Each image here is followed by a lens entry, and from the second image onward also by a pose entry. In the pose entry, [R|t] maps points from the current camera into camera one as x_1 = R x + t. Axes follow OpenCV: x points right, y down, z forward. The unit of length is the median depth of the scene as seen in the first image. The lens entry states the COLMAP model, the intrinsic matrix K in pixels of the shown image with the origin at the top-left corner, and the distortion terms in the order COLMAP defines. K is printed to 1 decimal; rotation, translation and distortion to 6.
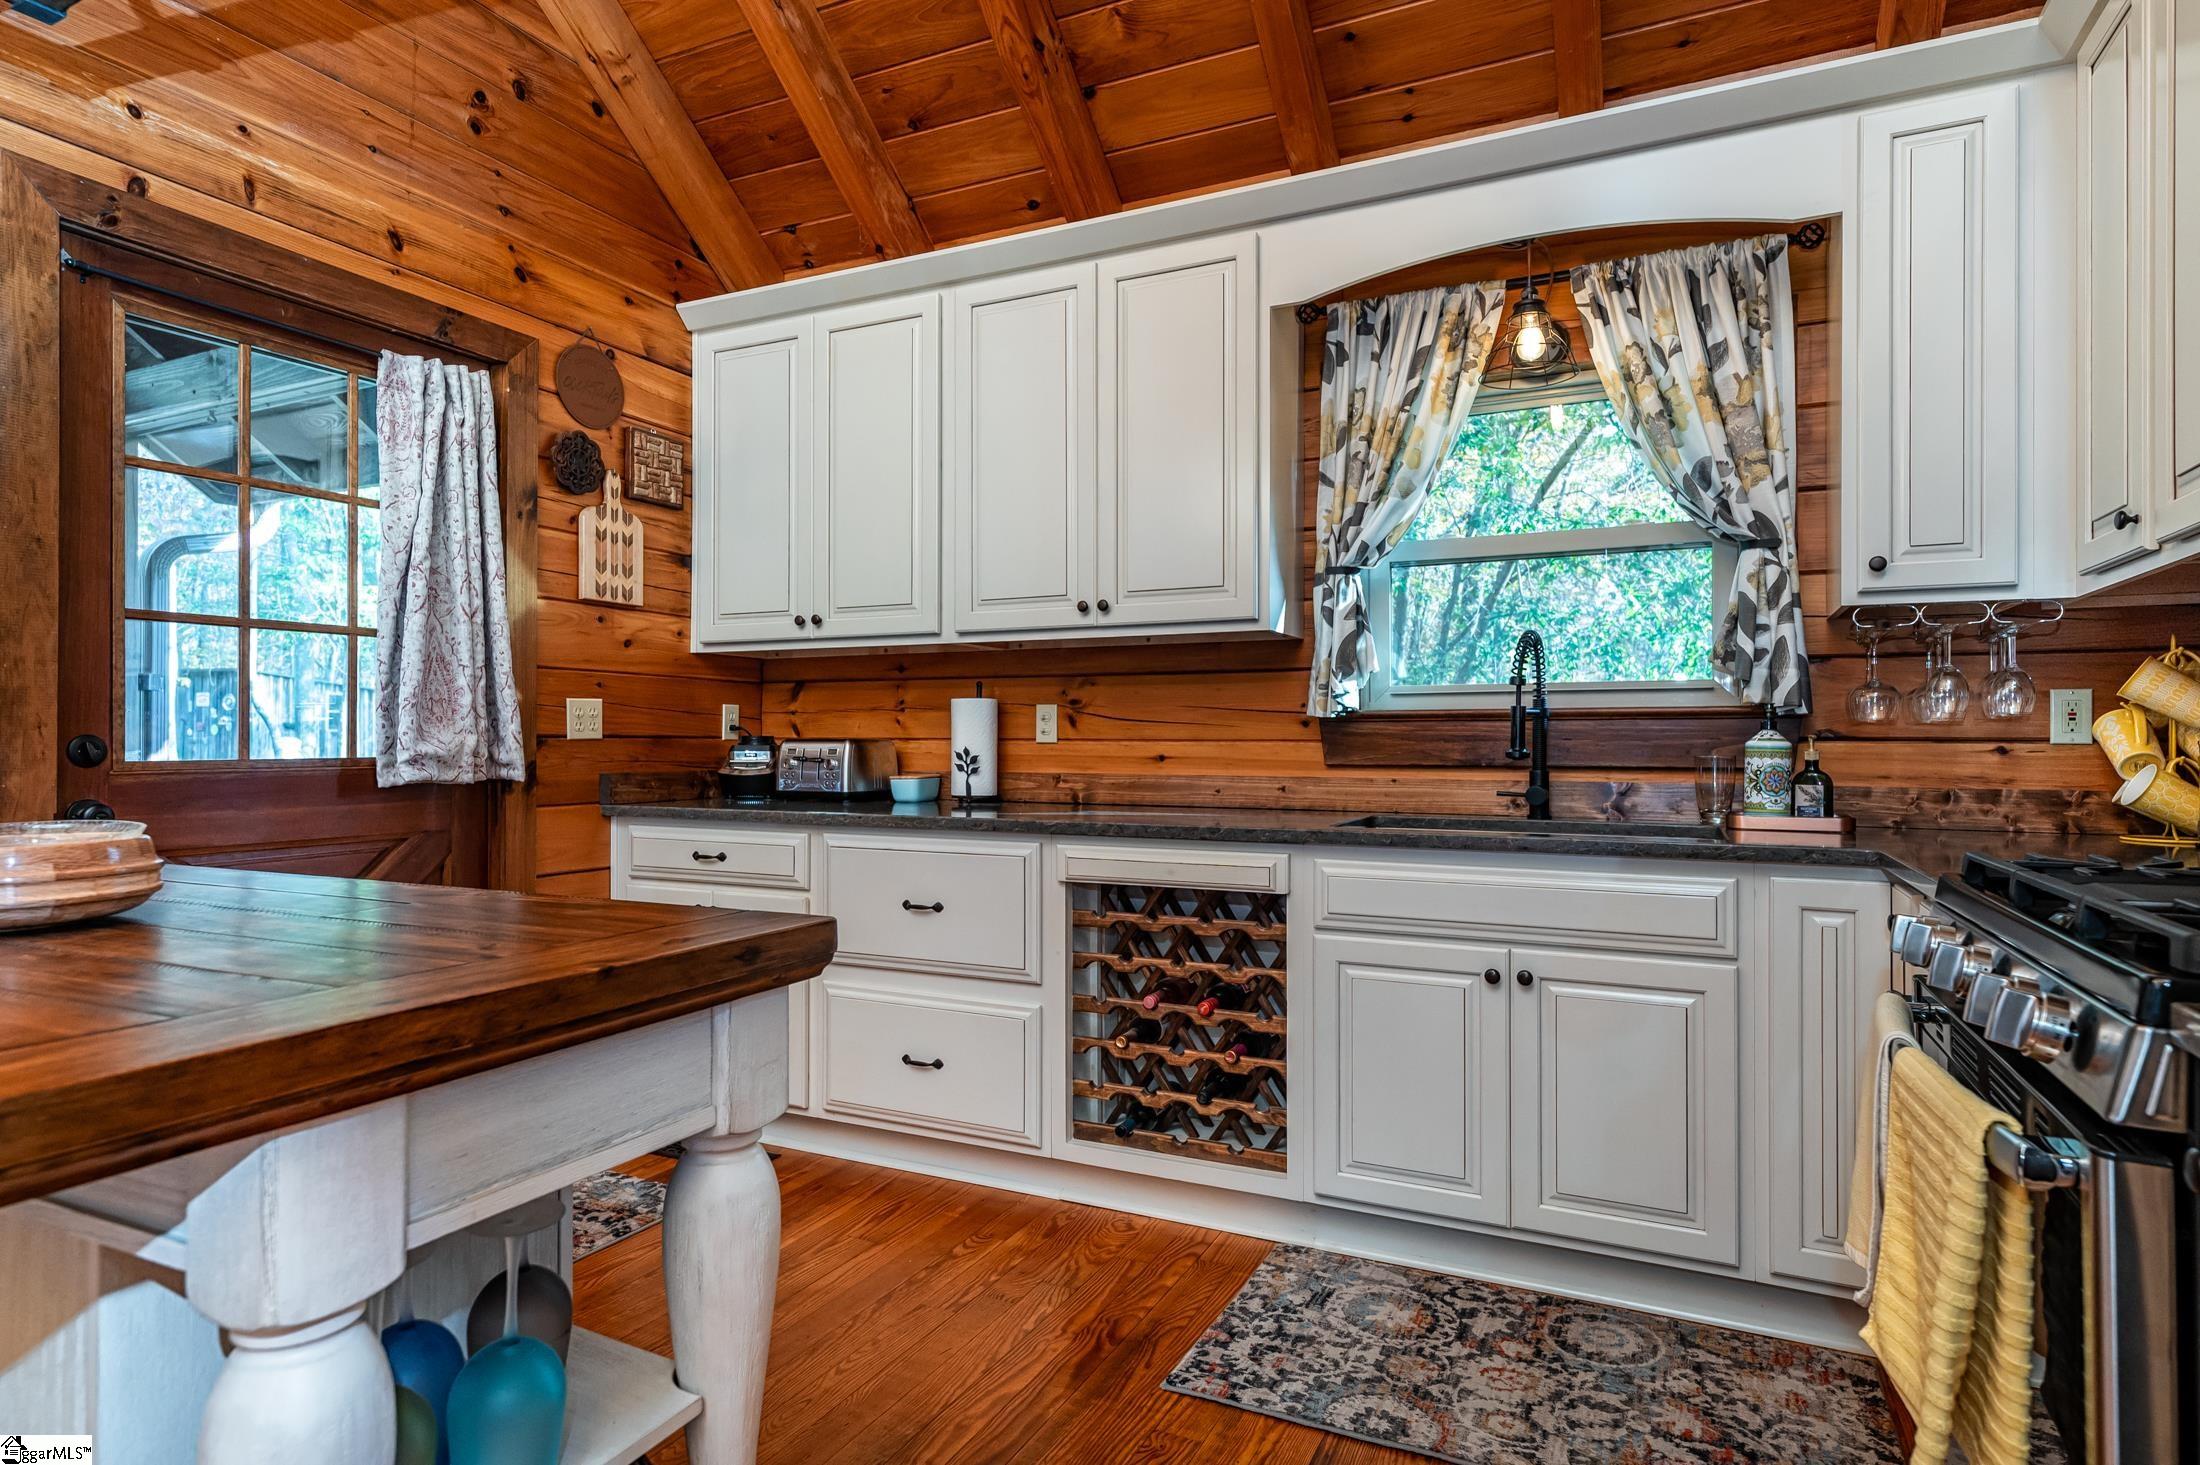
lens RADIAL K [[1191.2, 0, 1100.0], [0, 1191.2, 732.5], [0, 0, 1]] dist [0.015429, -0.000032]
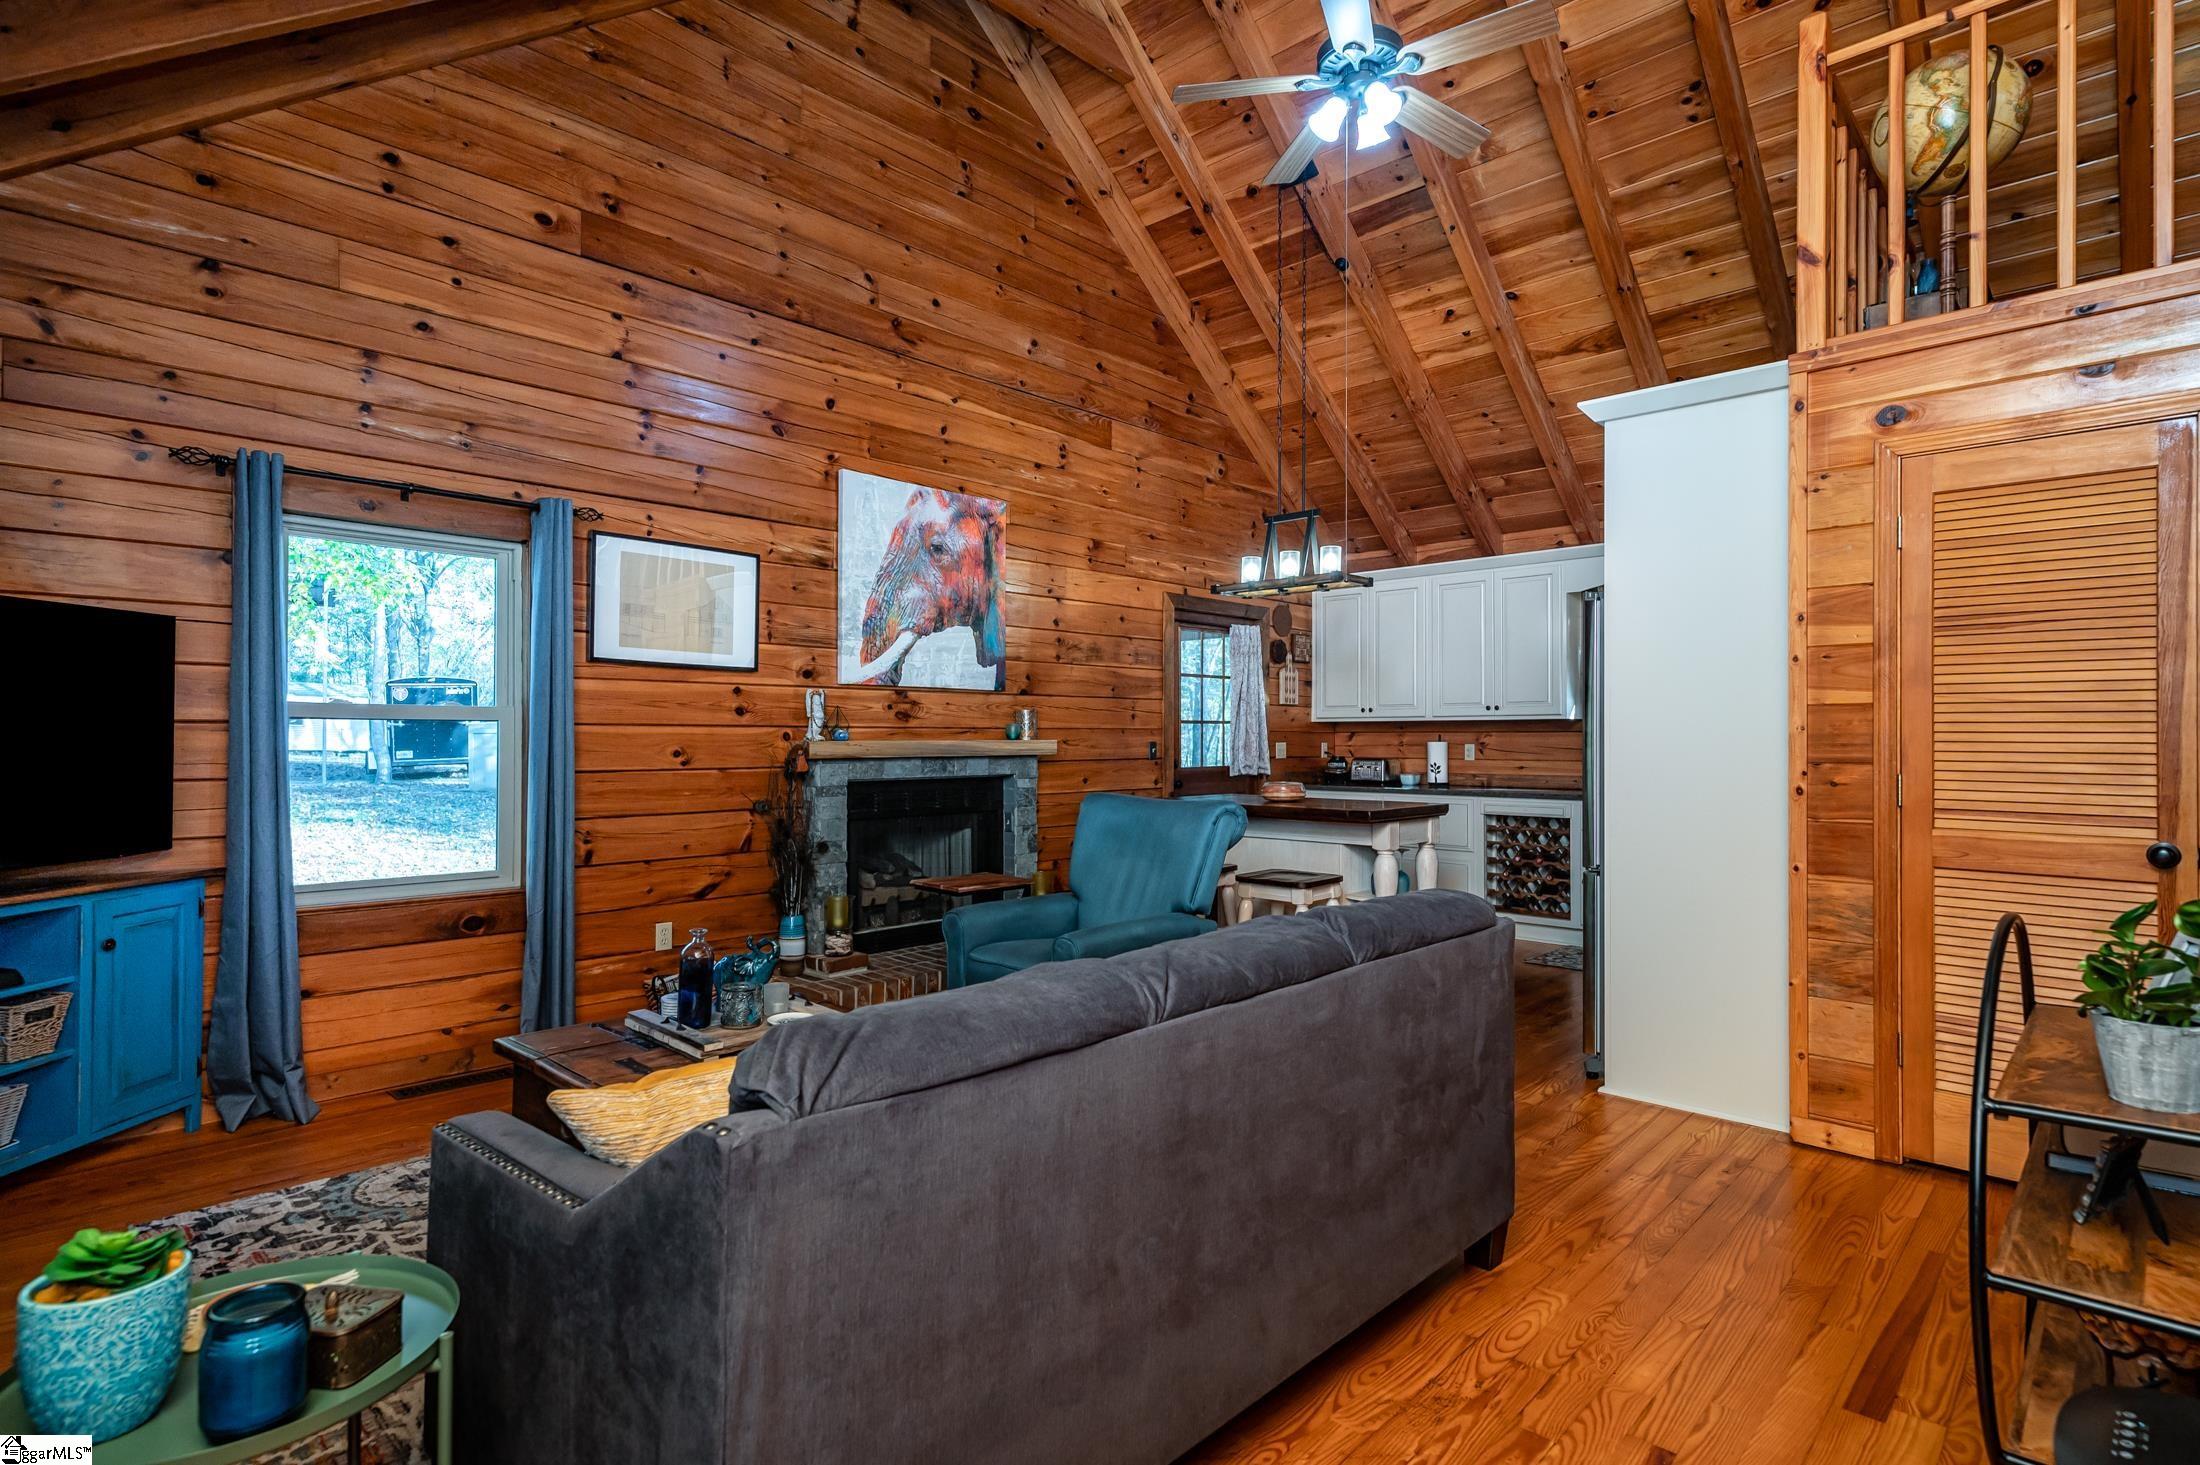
lens RADIAL K [[1086.8, 0, 1100.0], [0, 1086.8, 732.5], [0, 0, 1]] dist [-0.001889, -0.000180]
pose [[0.949660, -0.002021, -0.313275, -0.075375], [0.001373, 0.999996, -0.002289, -0.049495], [0.313279, 0.001744, 0.949660, -1.455599]]
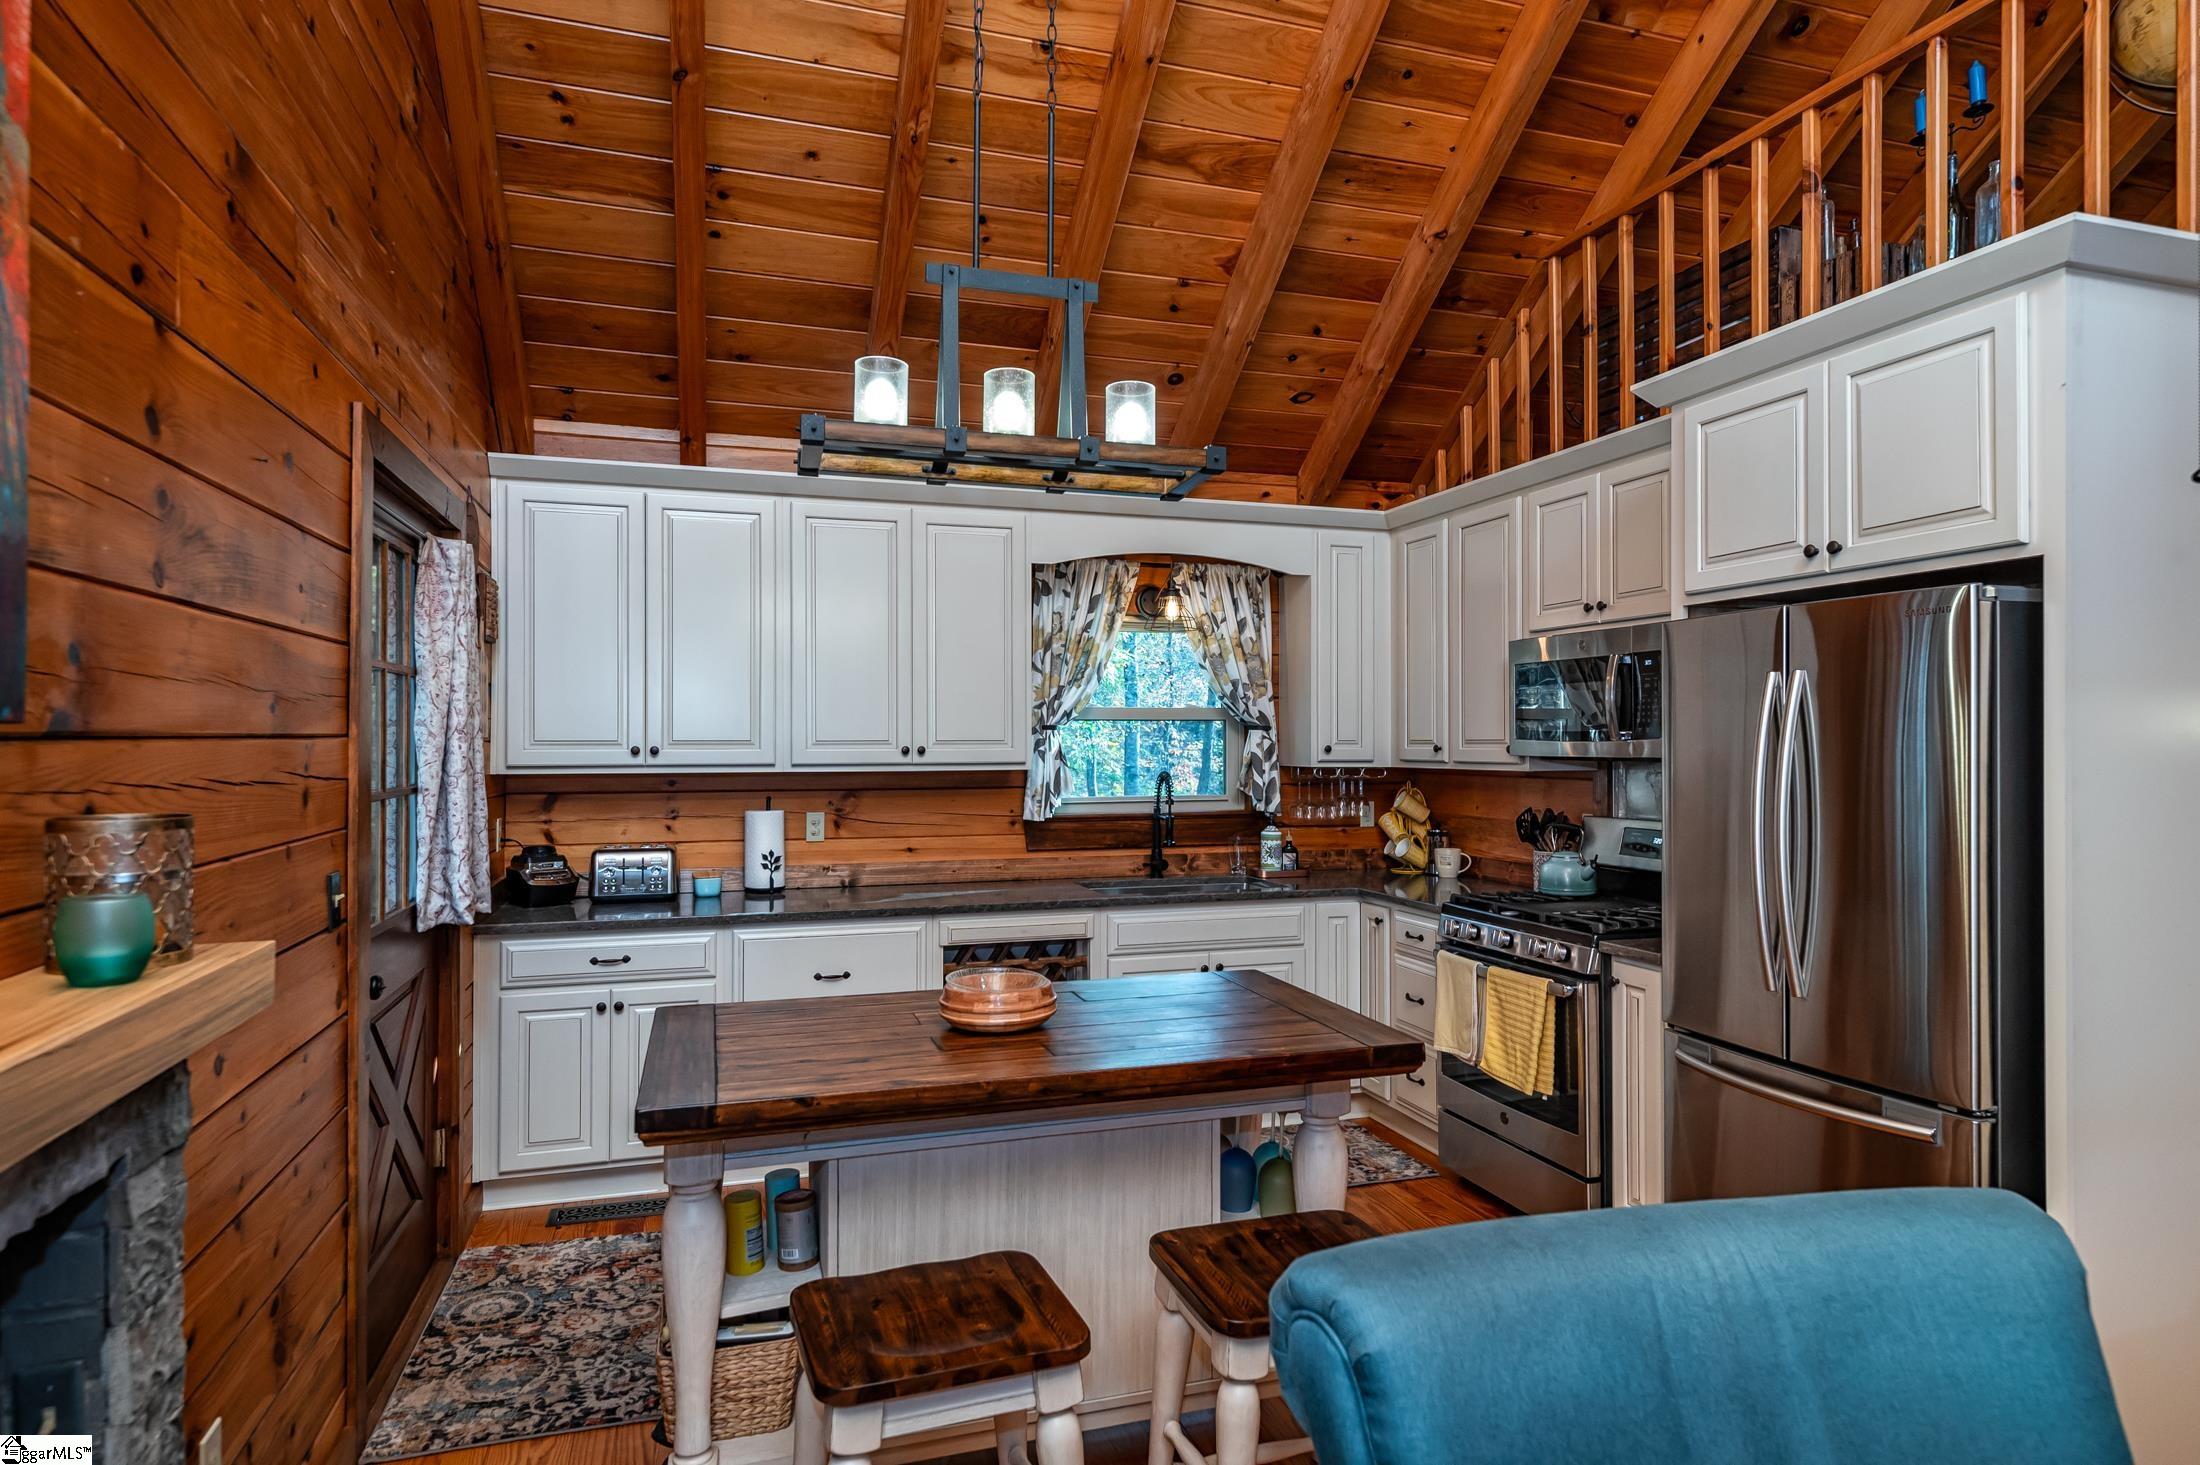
lens RADIAL K [[1237.7, 0, 1100.0], [0, 1237.7, 732.5], [0, 0, 1]] dist [0.012621, 0.000248]
pose [[0.725737, 0.002387, 0.687968, -0.861548], [-0.001053, 0.999997, -0.002359, -0.123908], [-0.687972, 0.000987, 0.725737, -0.228333]]
